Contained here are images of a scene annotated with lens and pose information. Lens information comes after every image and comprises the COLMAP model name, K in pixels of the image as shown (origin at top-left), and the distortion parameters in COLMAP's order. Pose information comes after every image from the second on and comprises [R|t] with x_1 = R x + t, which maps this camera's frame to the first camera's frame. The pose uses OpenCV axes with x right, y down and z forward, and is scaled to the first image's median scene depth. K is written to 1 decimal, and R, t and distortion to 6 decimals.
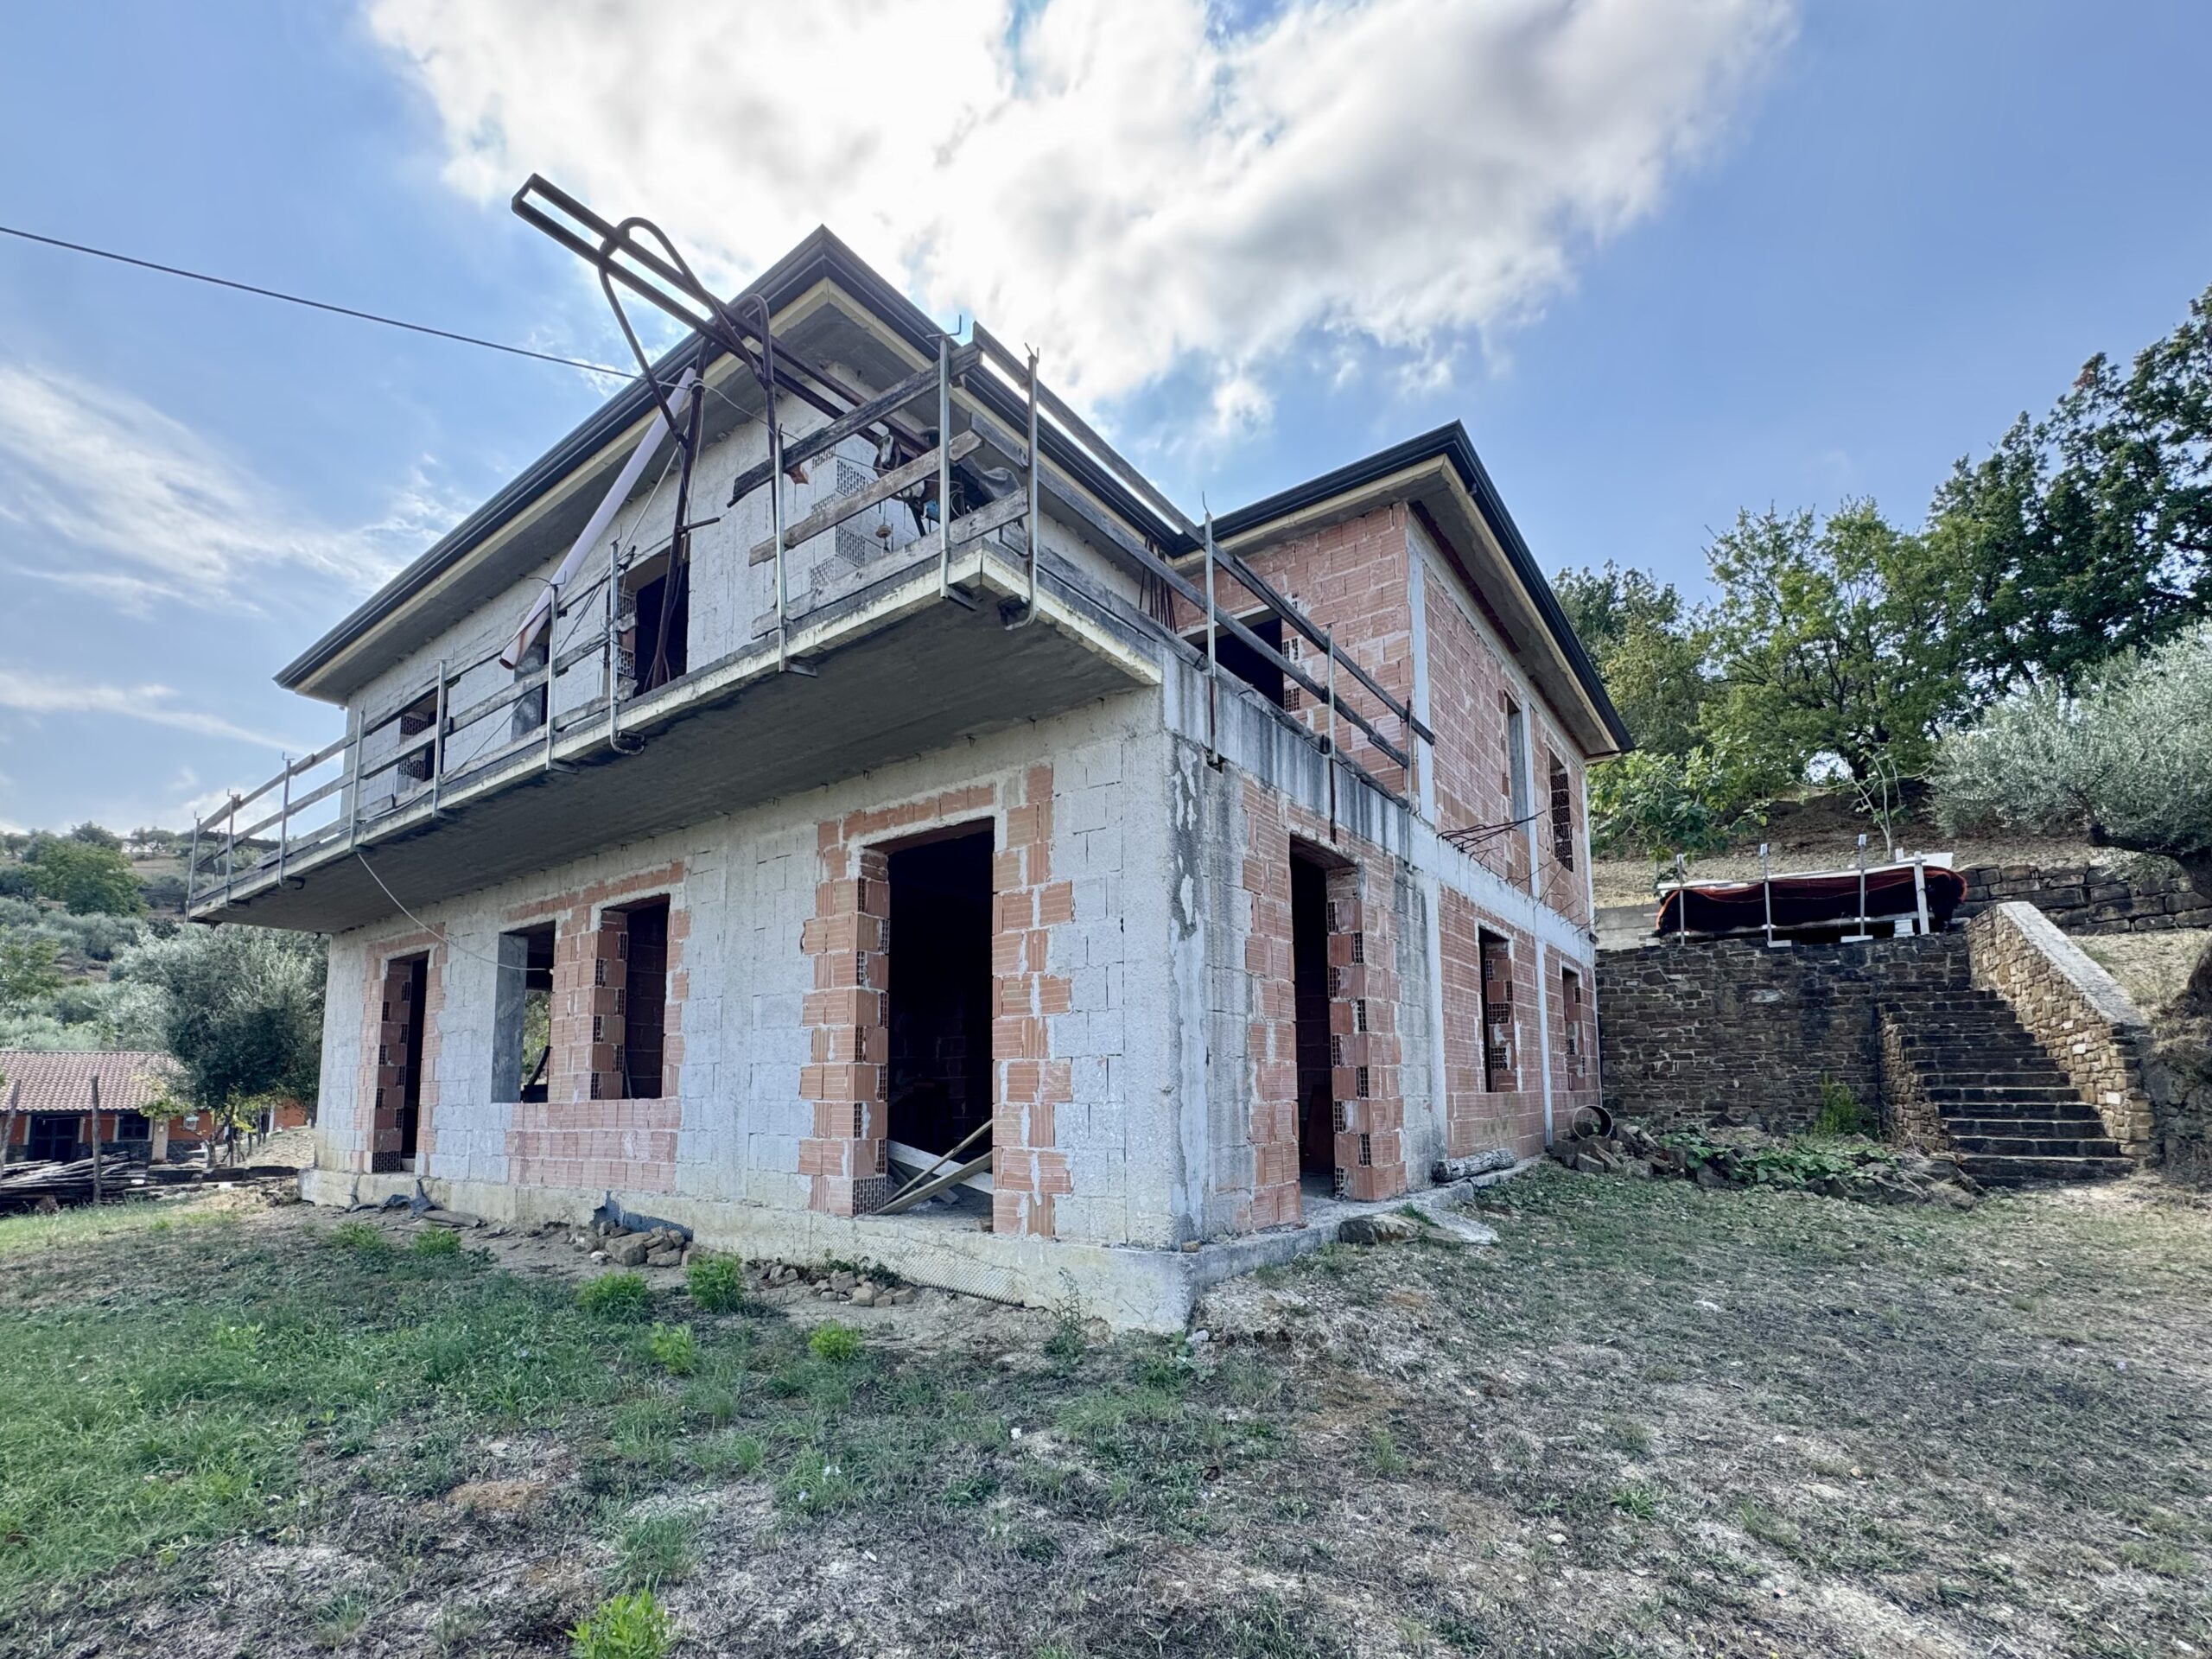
lens RADIAL K [[1085.3, 0, 1056.4], [0, 1085.3, 1013.6], [0, 0, 1]] dist [-0.003706, -0.001459]
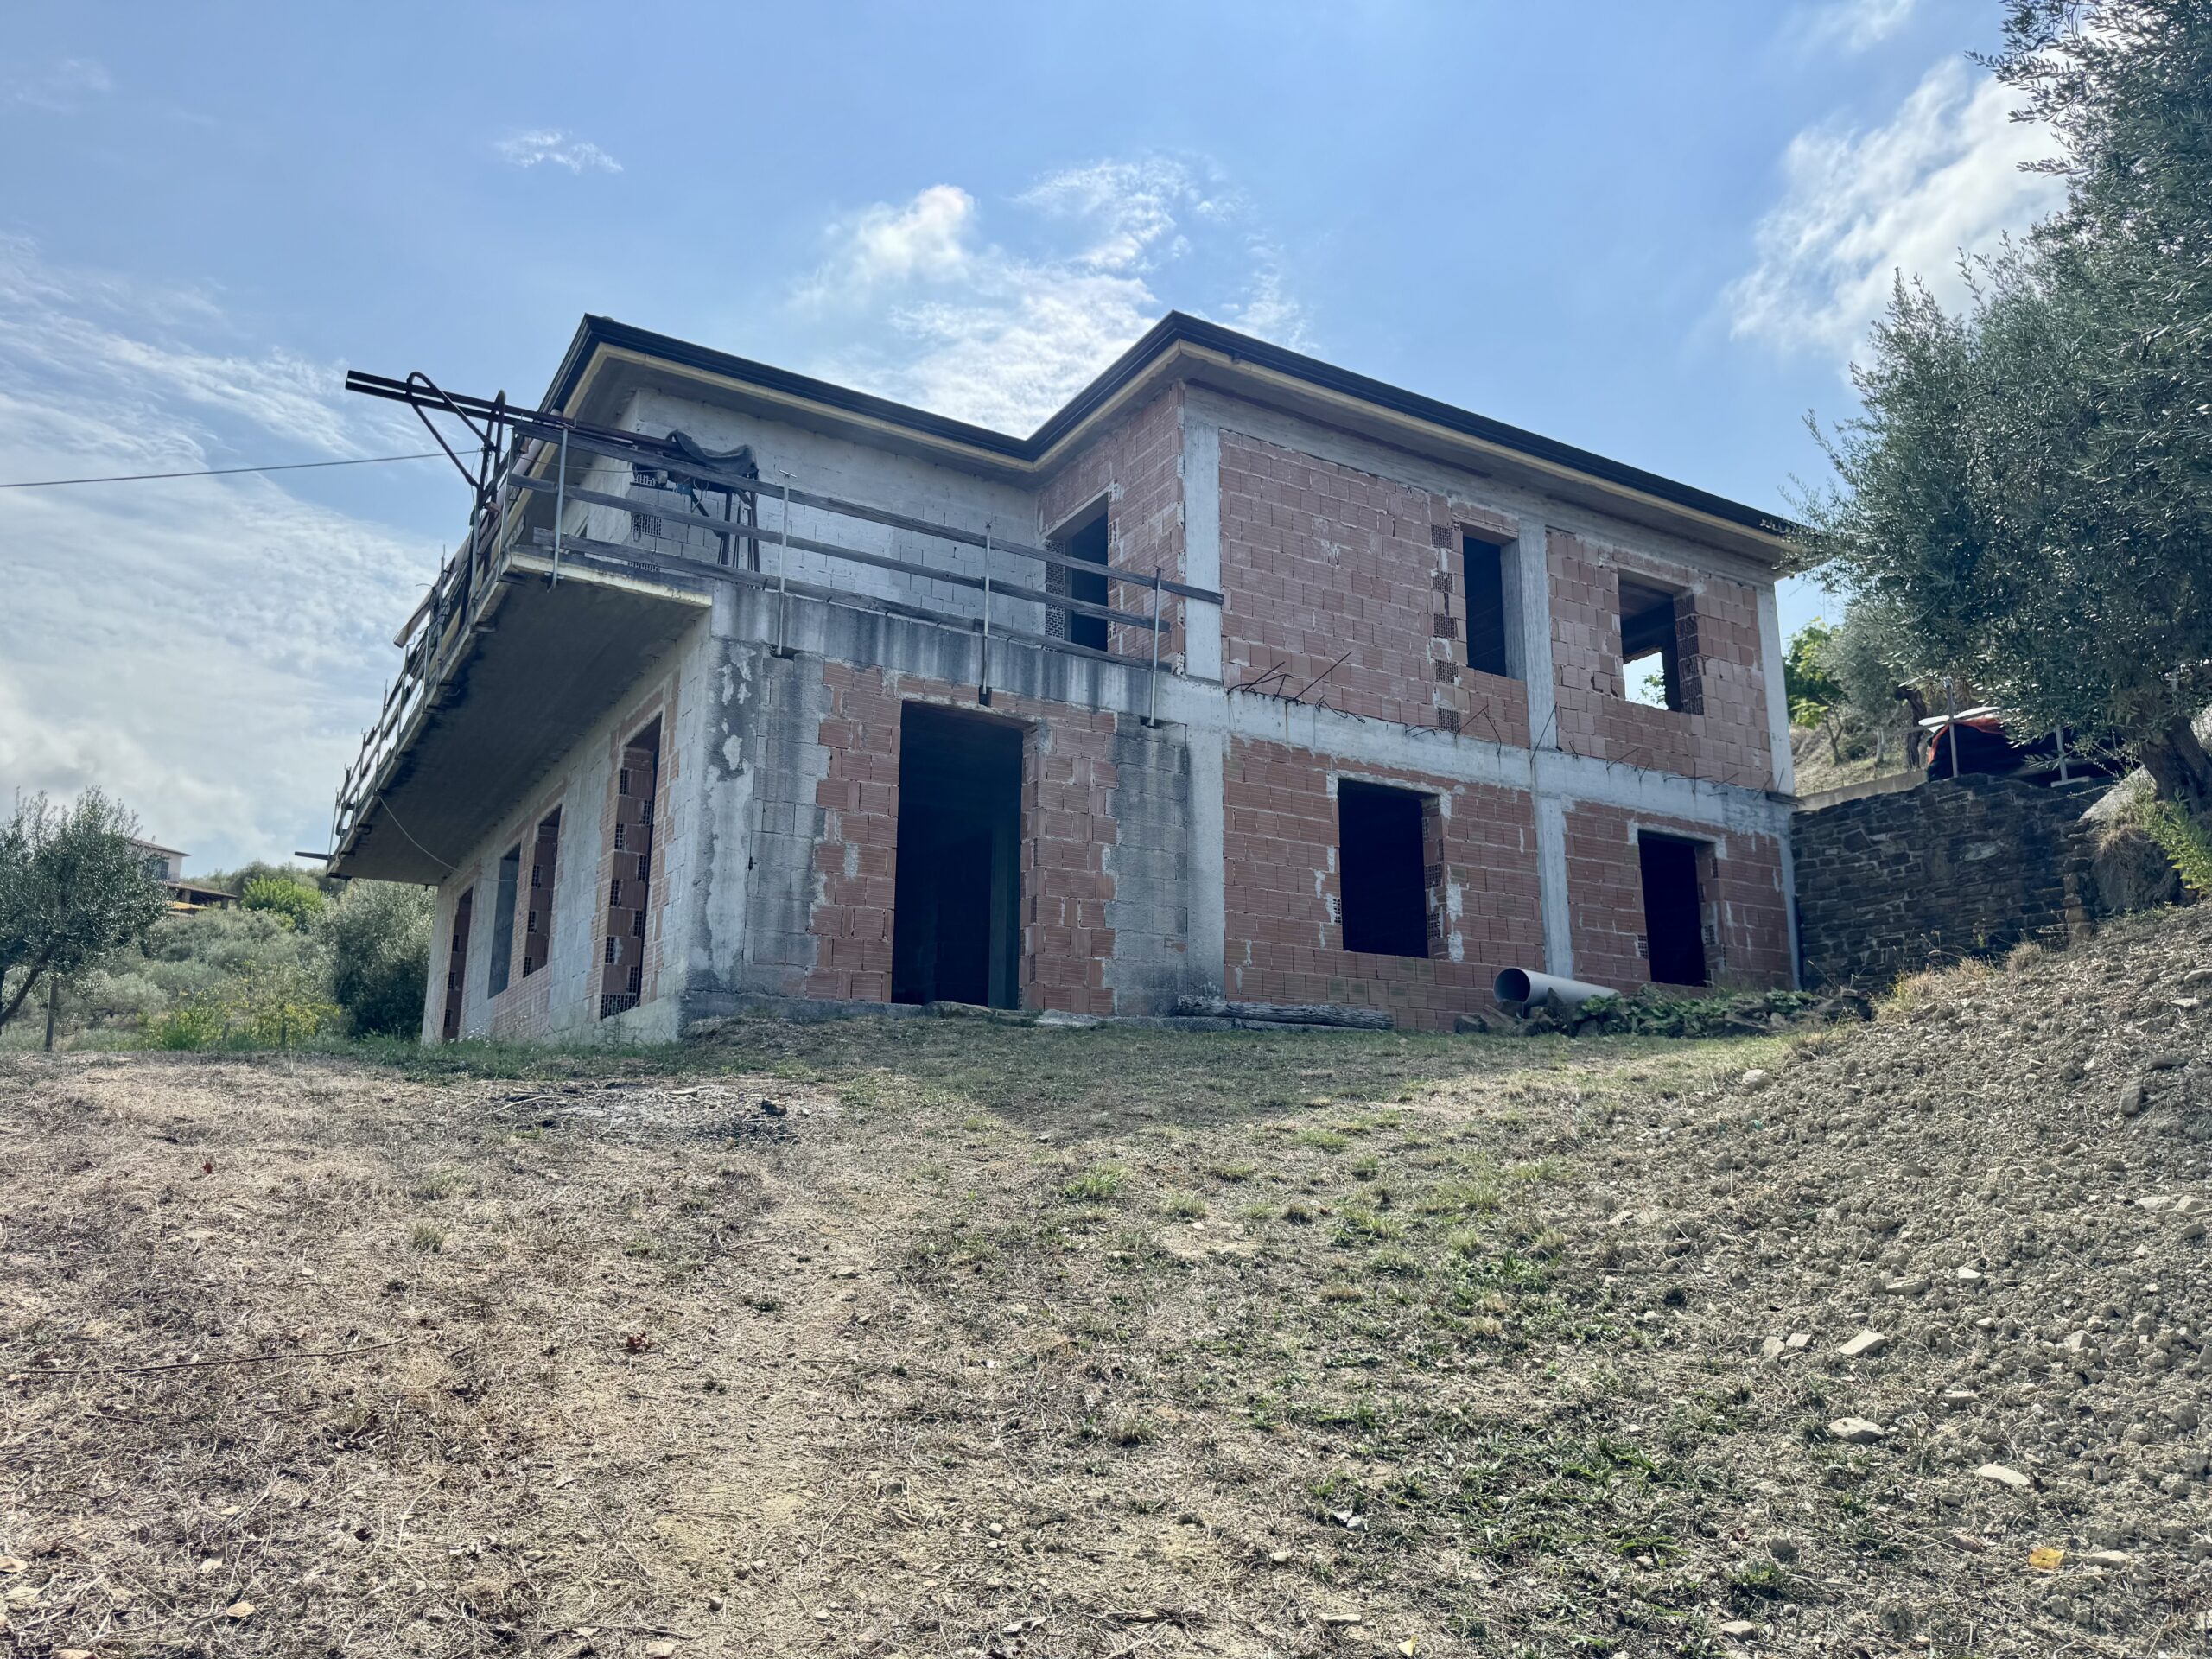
lens RADIAL K [[1699.0, 0, 1043.4], [0, 1699.0, 816.7], [0, 0, 1]] dist [0.067443, -0.086315]
pose [[0.916764, -0.083325, -0.390642, 0.675245], [0.023071, 0.987412, -0.156475, 0.166353], [0.398764, 0.134438, 0.907146, -0.415689]]
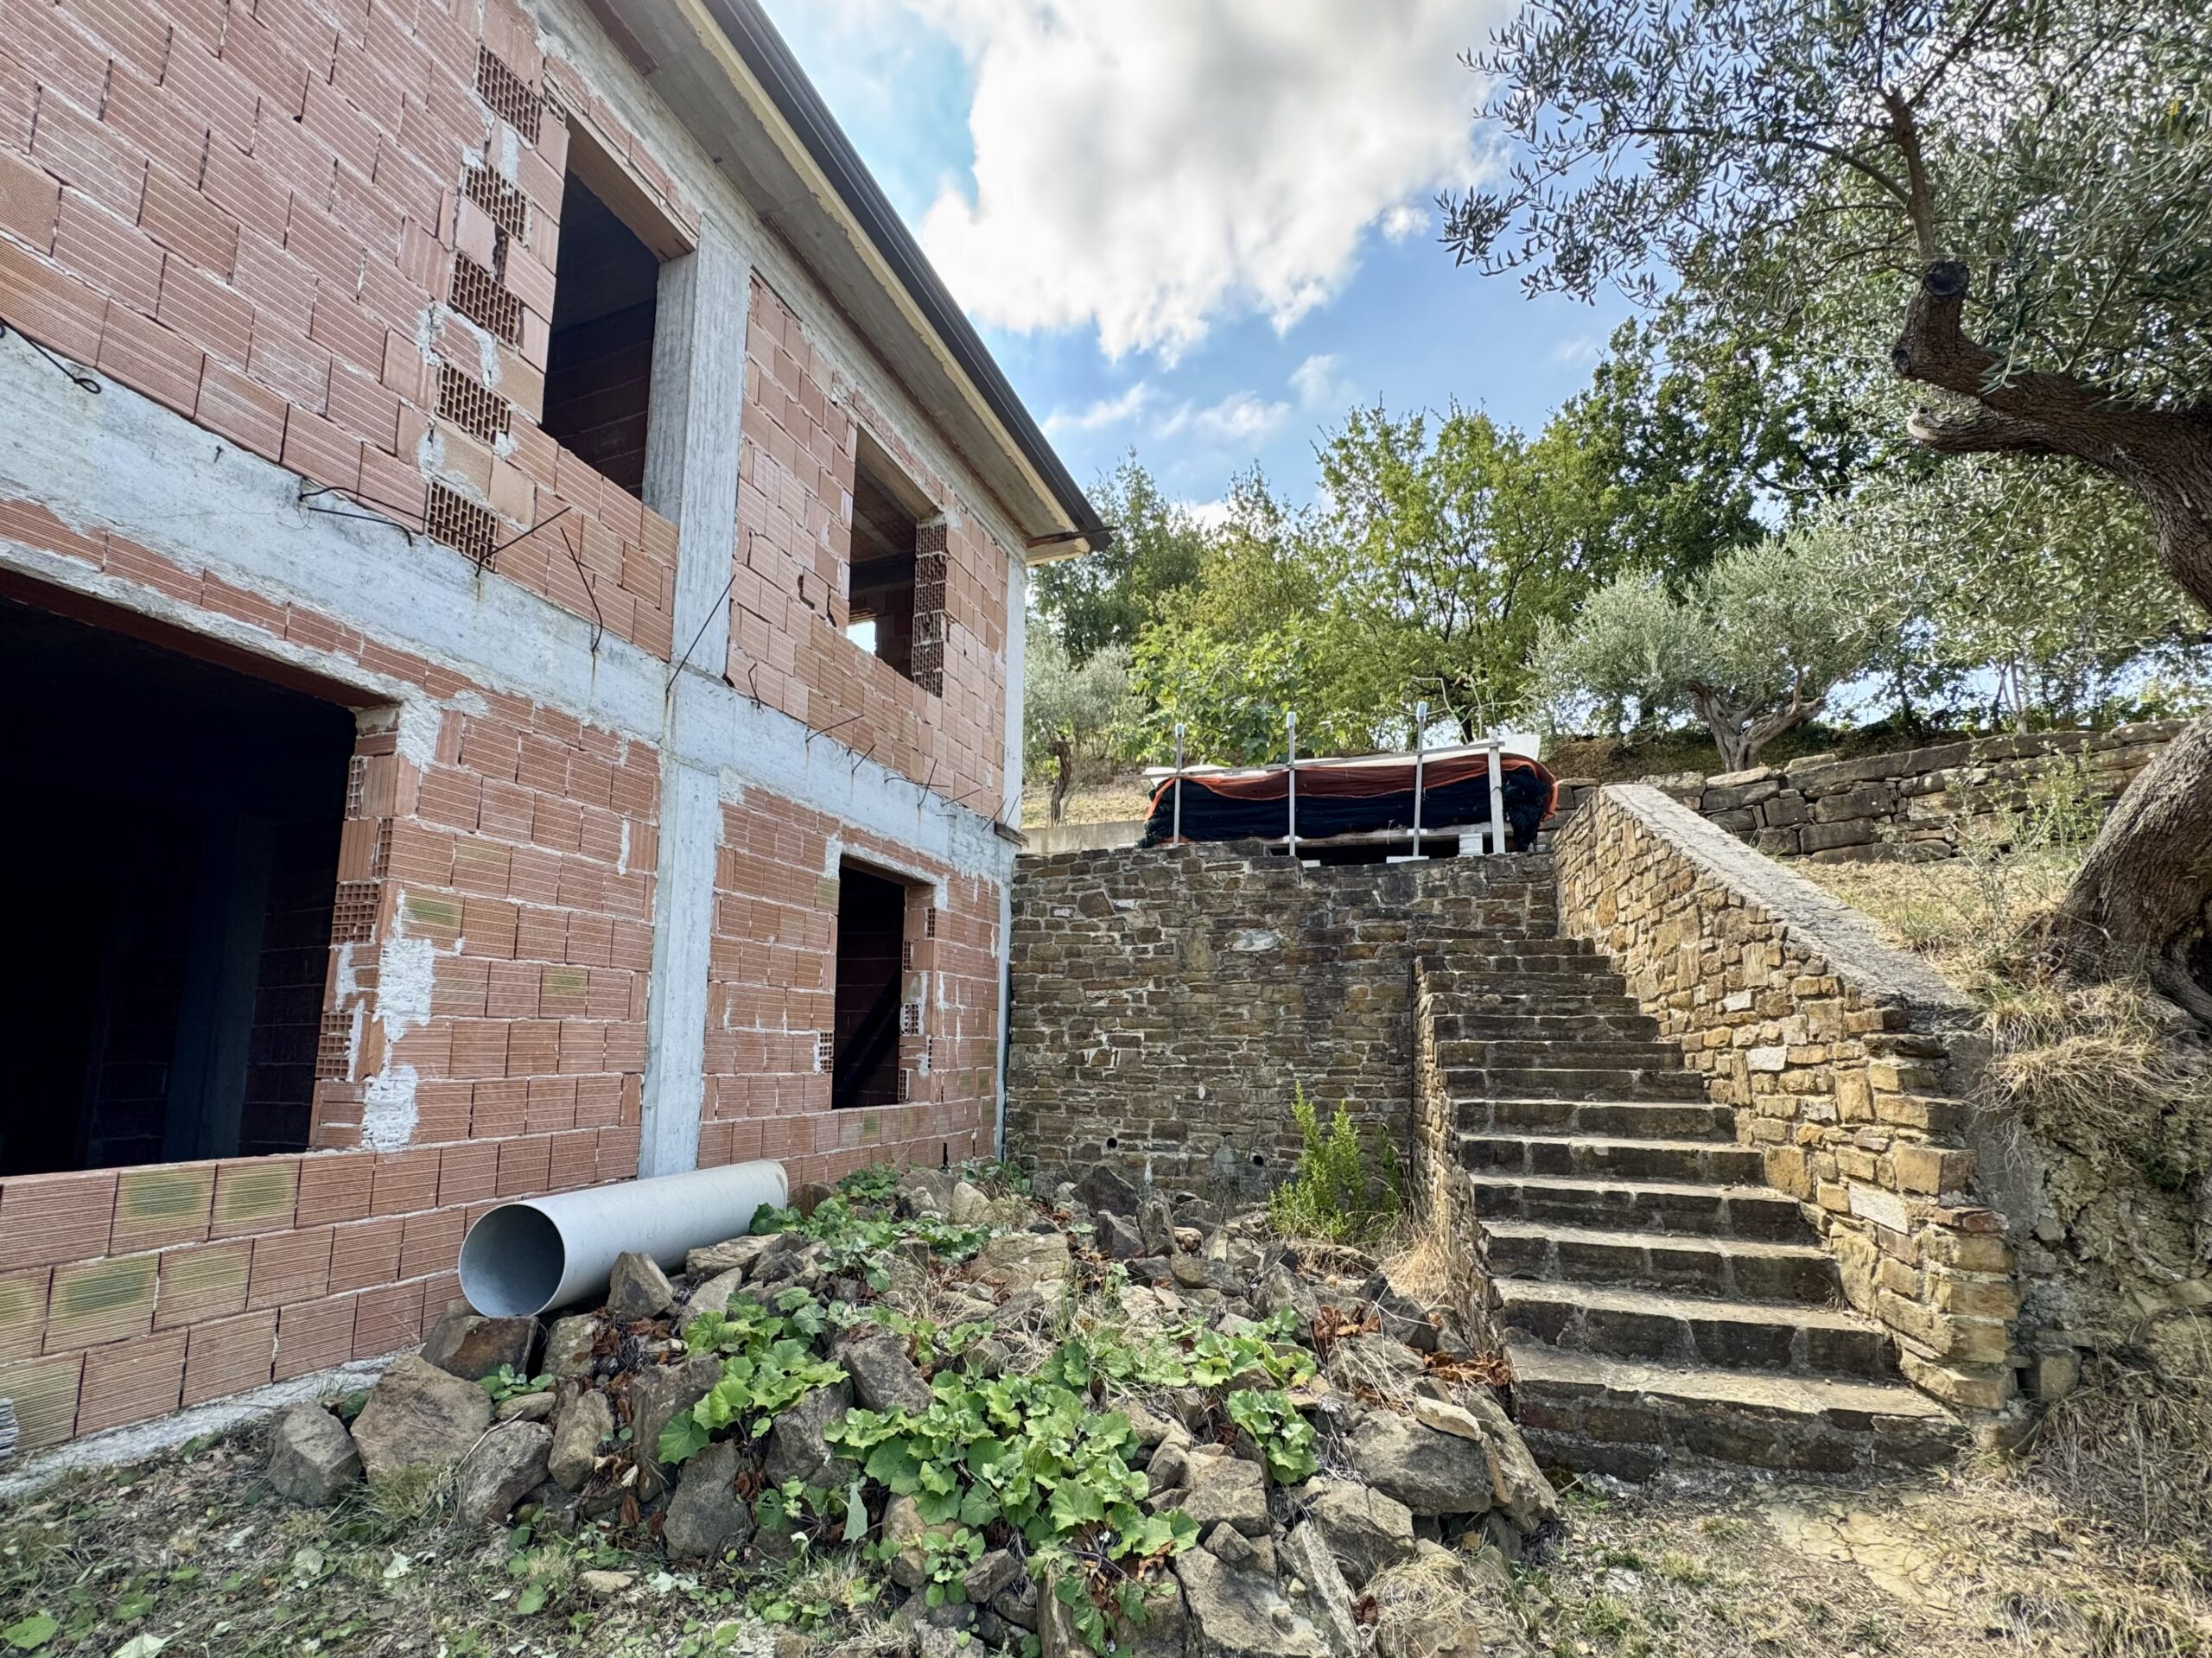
lens RADIAL K [[997.5, 0, 1087.0], [0, 997.5, 947.0], [0, 0, 1]] dist [-0.004730, 0.001033]
pose [[0.967794, 0.047552, 0.247212, 0.560305], [-0.039677, 0.998537, -0.036741, 0.013242], [-0.248597, 0.025749, 0.968265, 0.650756]]
